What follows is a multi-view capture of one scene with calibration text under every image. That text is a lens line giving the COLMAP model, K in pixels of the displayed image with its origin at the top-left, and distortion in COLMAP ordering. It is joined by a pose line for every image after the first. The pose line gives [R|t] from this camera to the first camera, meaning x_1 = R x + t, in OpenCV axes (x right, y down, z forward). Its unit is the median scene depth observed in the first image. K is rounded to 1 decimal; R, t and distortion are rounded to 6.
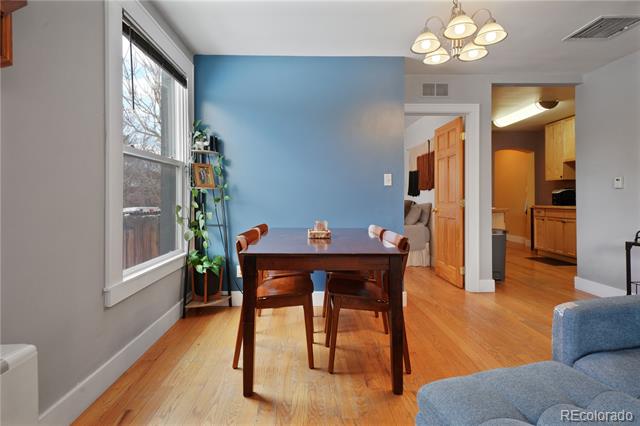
lens RADIAL K [[329.6, 0, 308.5], [0, 329.6, 195.4], [0, 0, 1]] dist [0.000768, 0.000104]
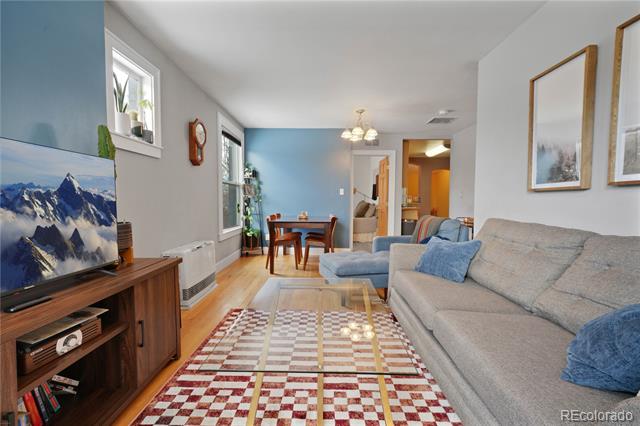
lens RADIAL K [[296.8, 0, 316.4], [0, 296.8, 212.3], [0, 0, 1]] dist [0.004336, -0.000011]
pose [[0.999679, 0.005979, -0.024627, 0.138716], [-0.004876, 0.998992, 0.044612, -0.004359], [0.024869, -0.044478, 0.998701, -0.811865]]
